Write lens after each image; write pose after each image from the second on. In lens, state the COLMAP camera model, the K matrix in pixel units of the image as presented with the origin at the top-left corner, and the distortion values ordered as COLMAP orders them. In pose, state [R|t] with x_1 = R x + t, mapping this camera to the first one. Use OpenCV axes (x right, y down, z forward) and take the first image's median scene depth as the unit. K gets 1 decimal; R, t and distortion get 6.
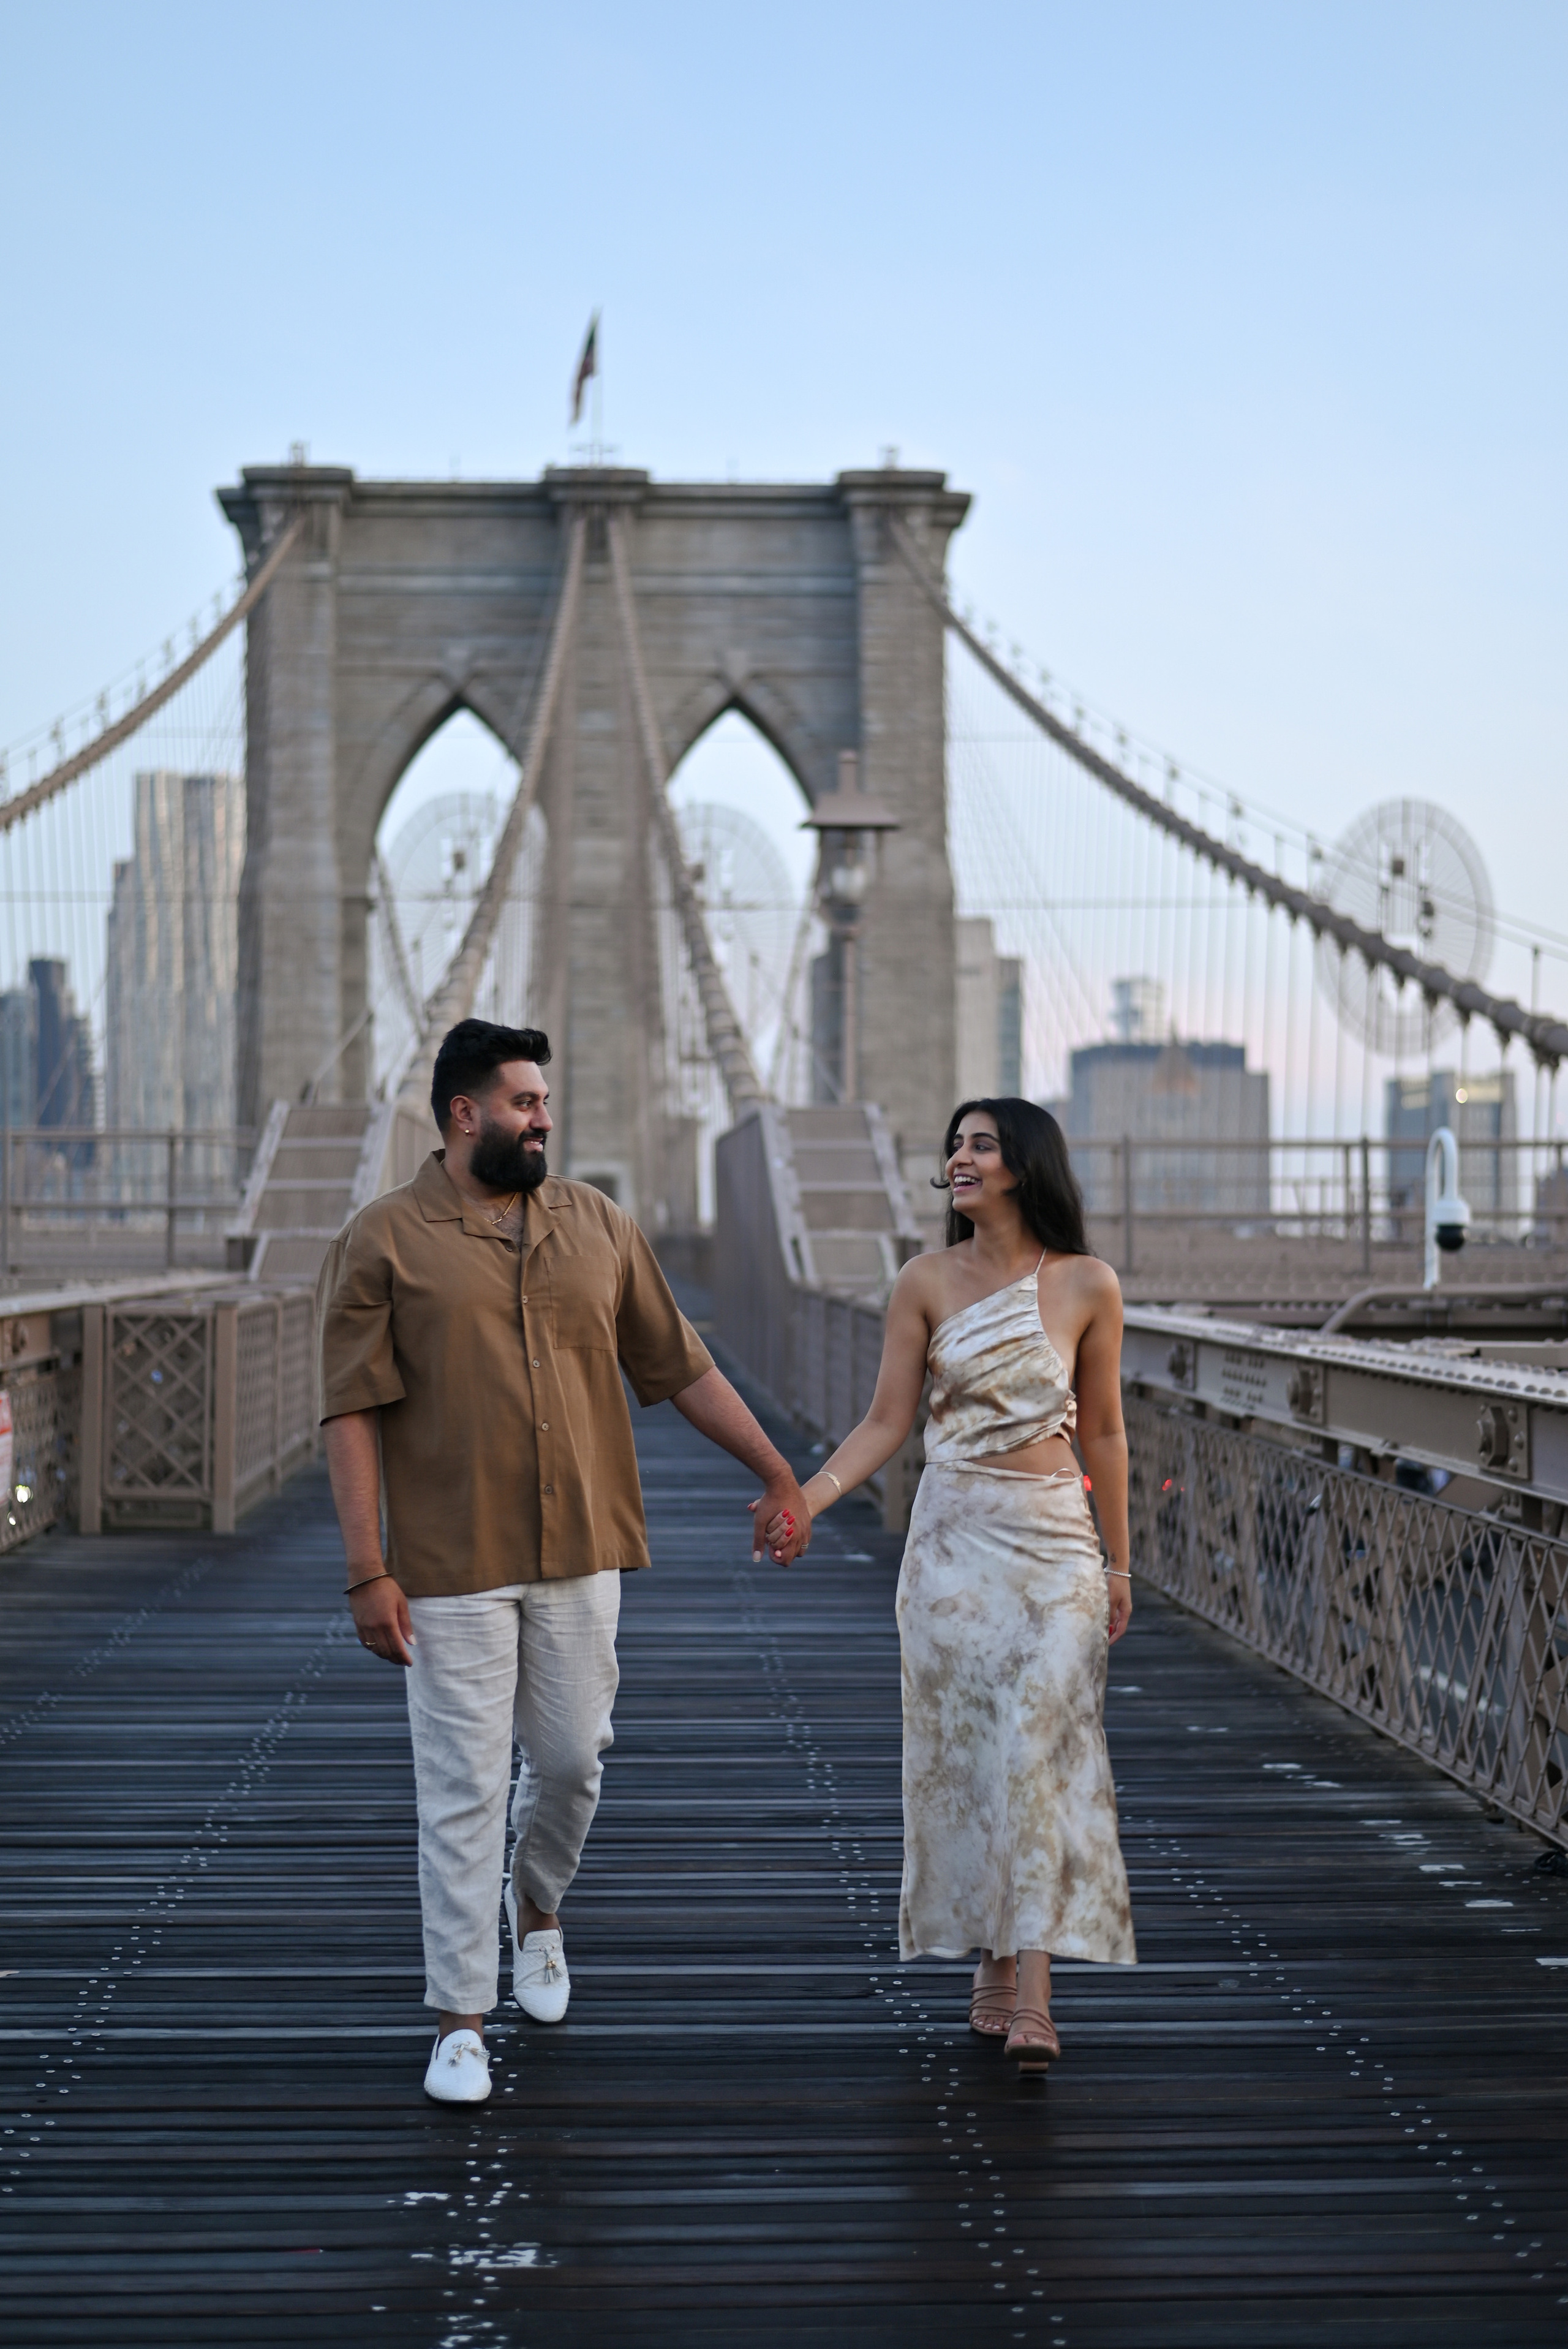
lens RADIAL K [[3450.2, 0, 784.0], [0, 3450.2, 1174.5], [0, 0, 1]] dist [-0.016466, -0.003468]
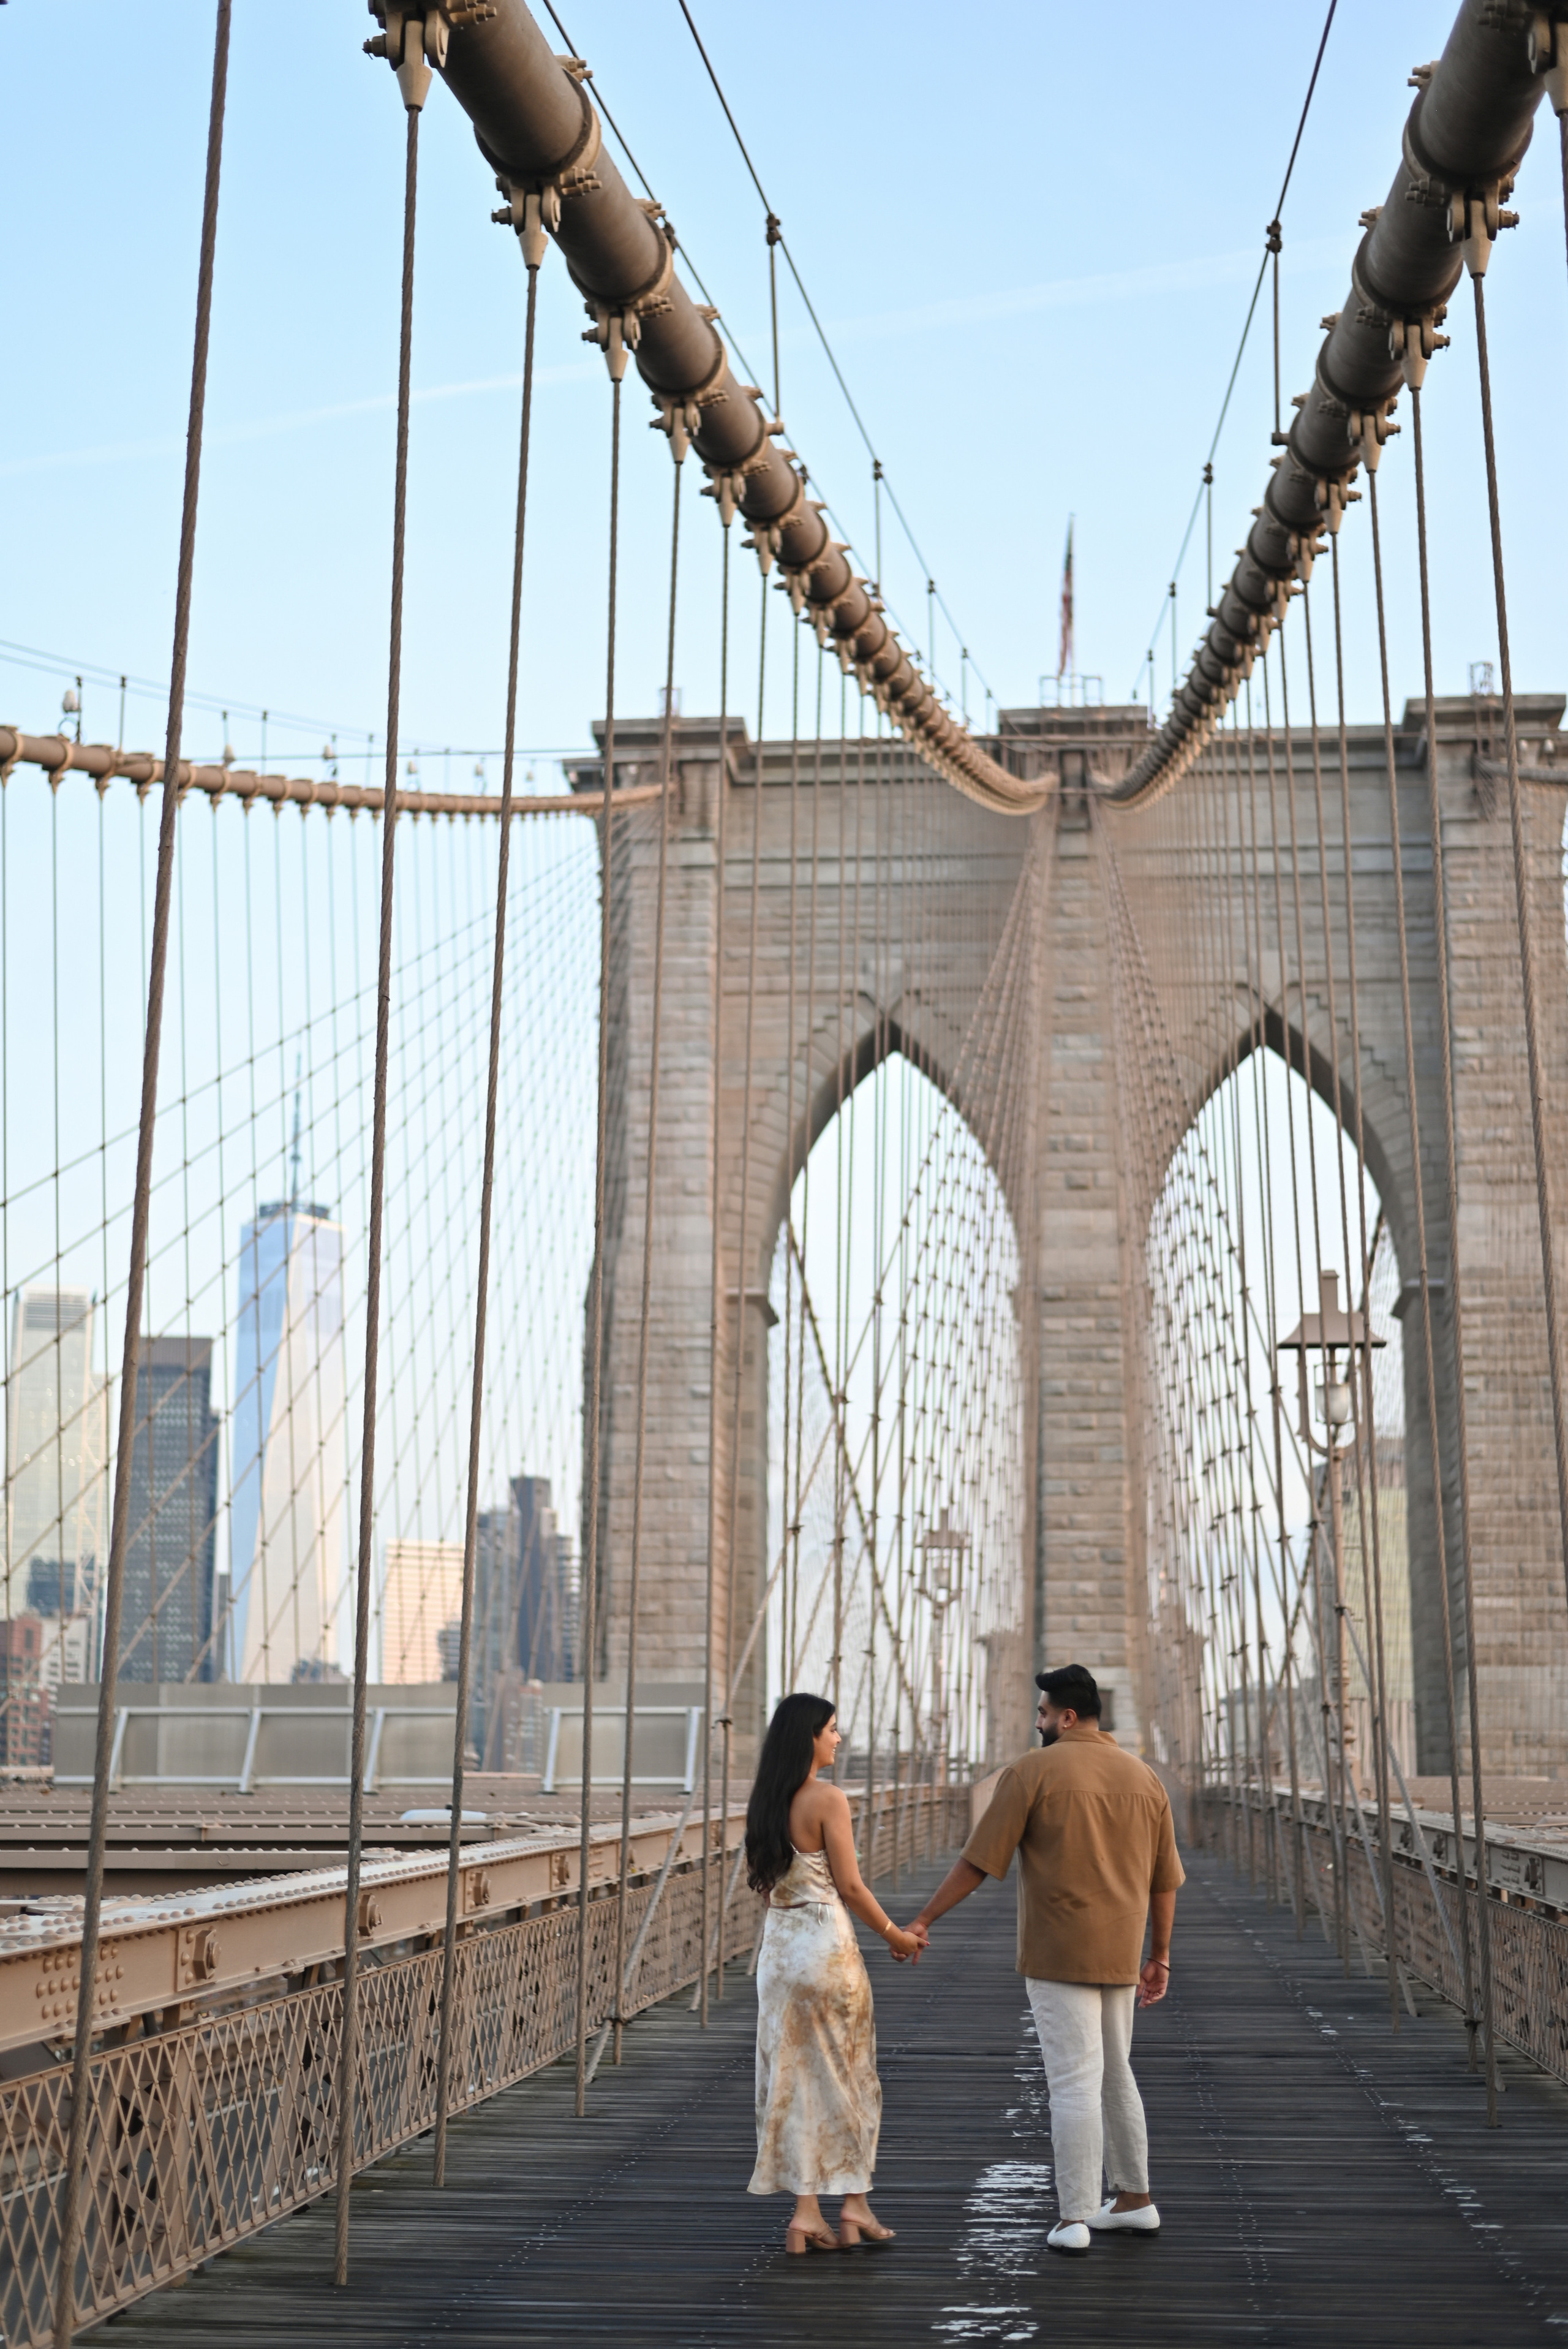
lens RADIAL K [[3462.9, 0, 784.0], [0, 3462.9, 1174.5], [0, 0, 1]] dist [-0.013954, -0.022492]
pose [[0.990041, -0.018094, -0.139612, -0.015147], [-0.003223, 0.988533, -0.150972, 0.003490], [0.140743, 0.149918, 0.978630, 0.301065]]
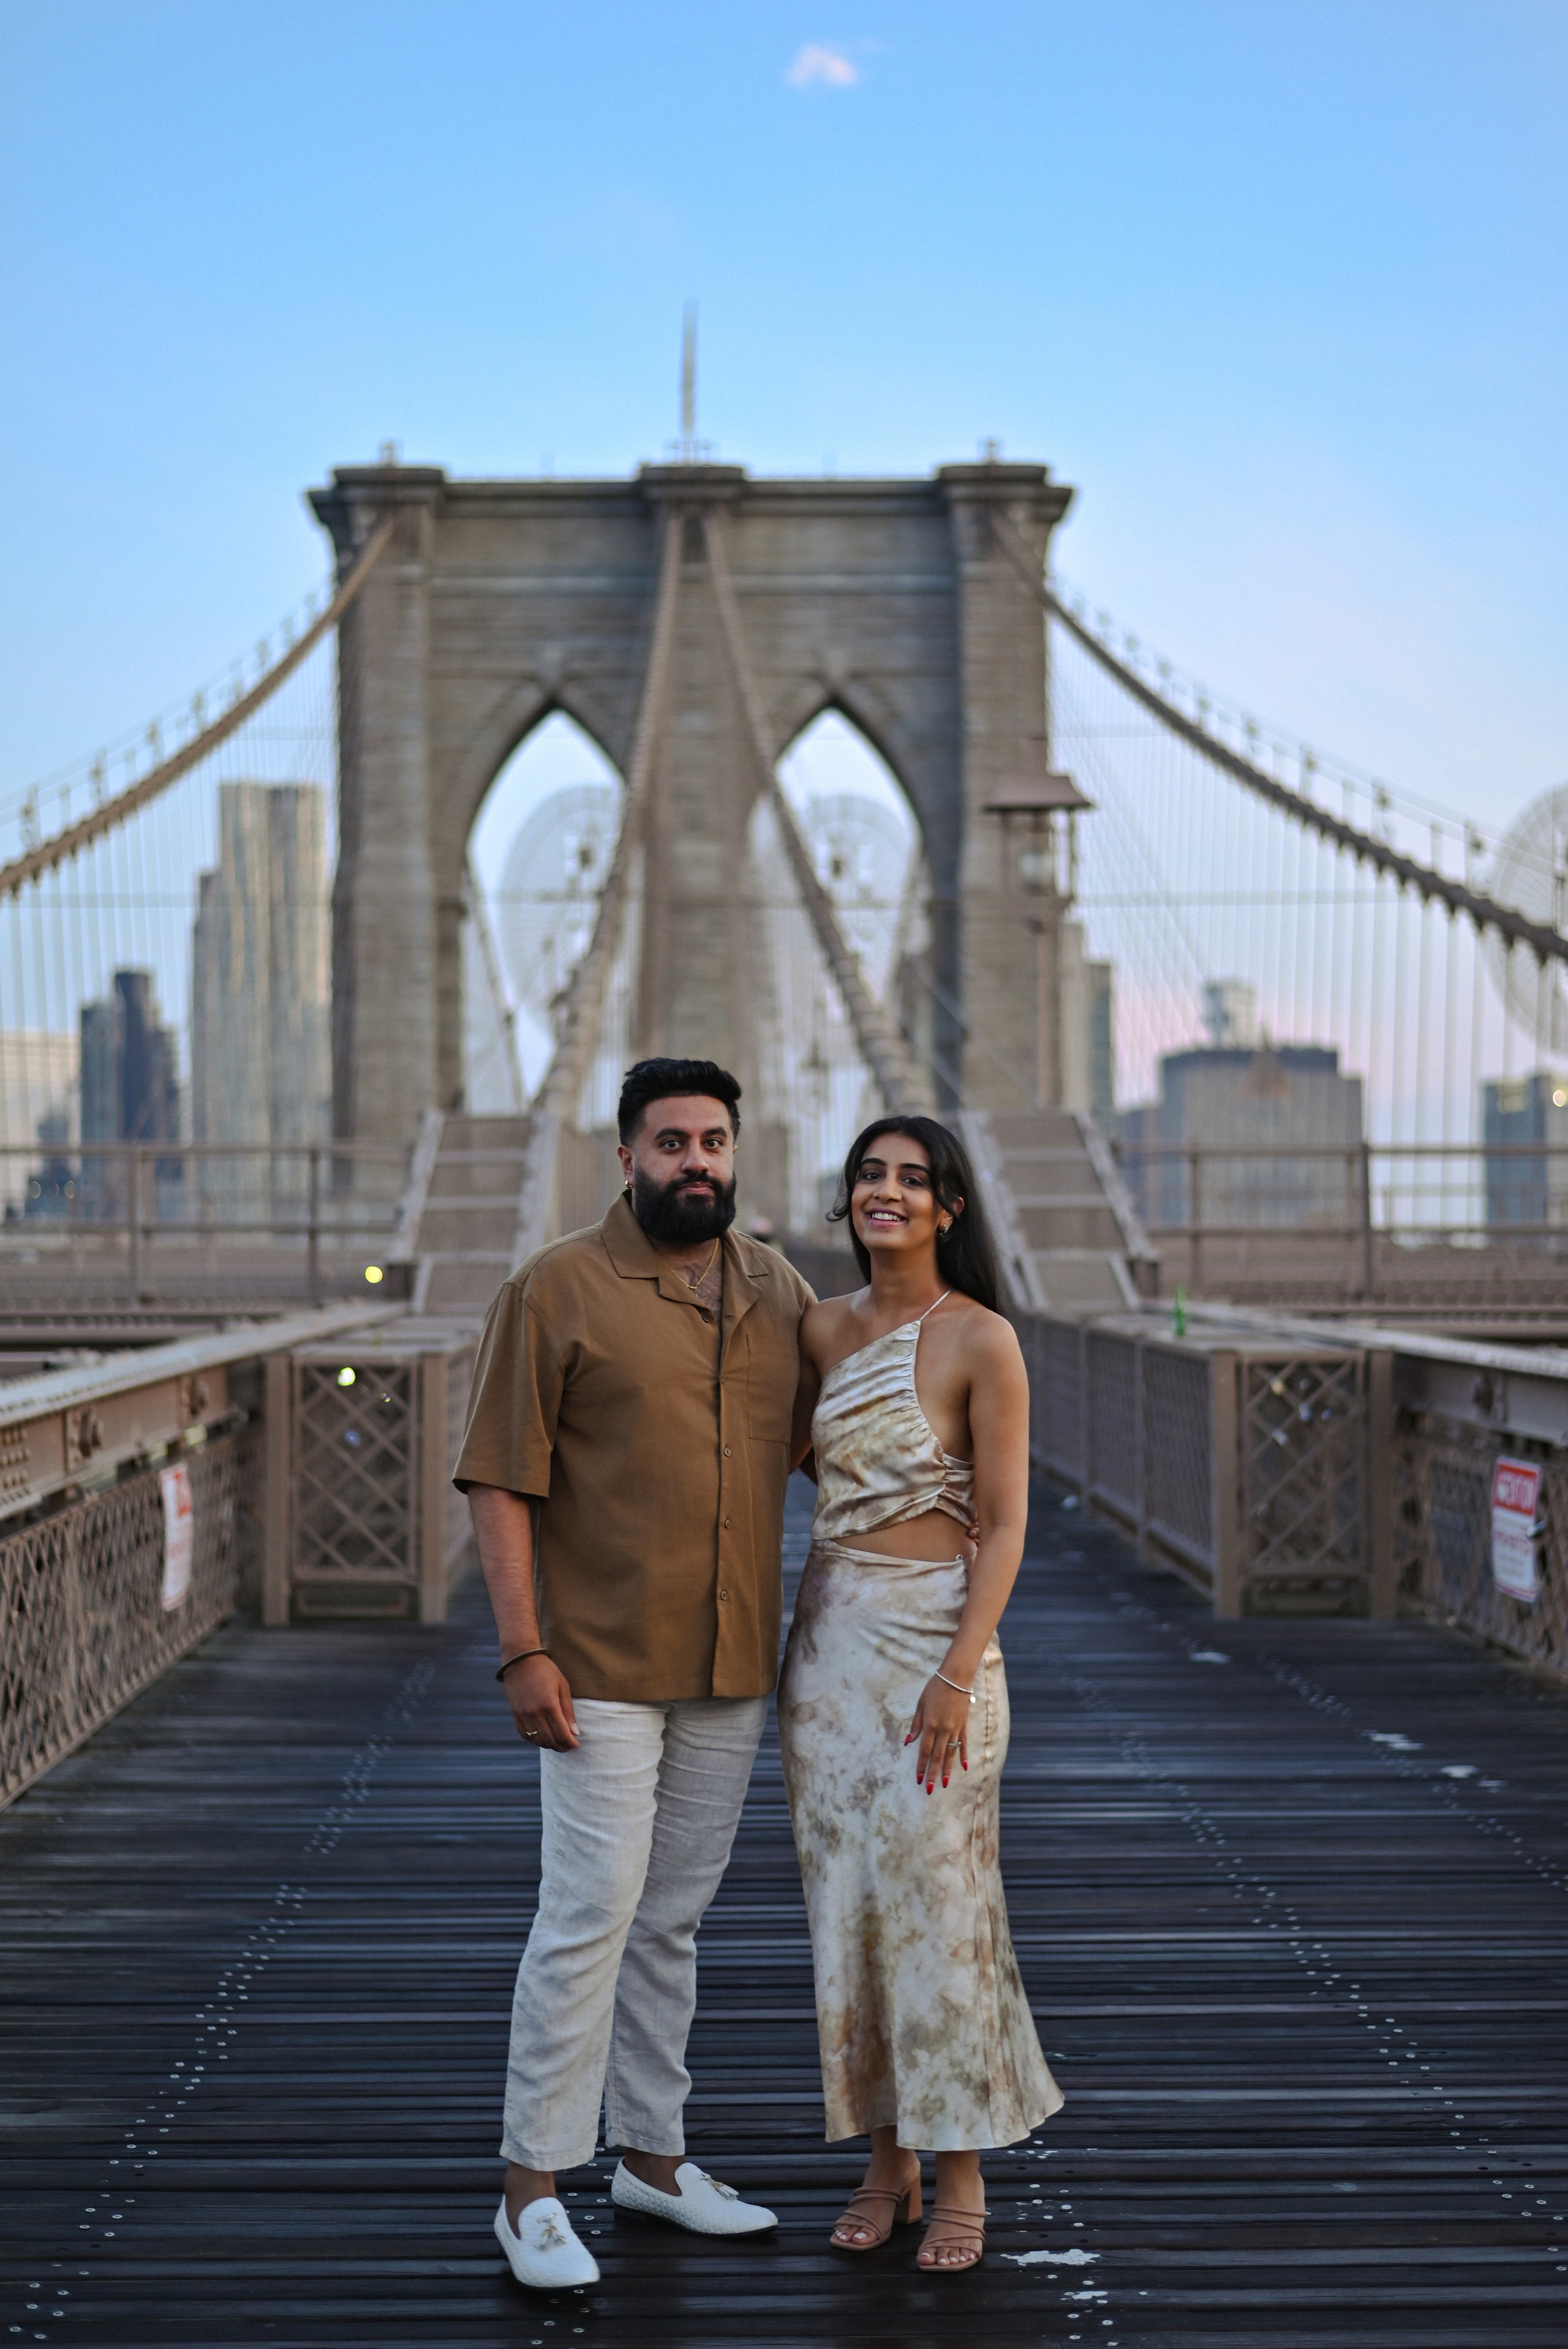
lens RADIAL K [[3462.9, 0, 784.0], [0, 3462.9, 1174.5], [0, 0, 1]] dist [-0.013954, -0.022492]
pose [[0.999680, -0.006561, -0.024443, -0.005525], [0.006509, 0.999976, -0.002208, -0.000332], [0.024457, 0.002048, 0.999699, 0.015524]]
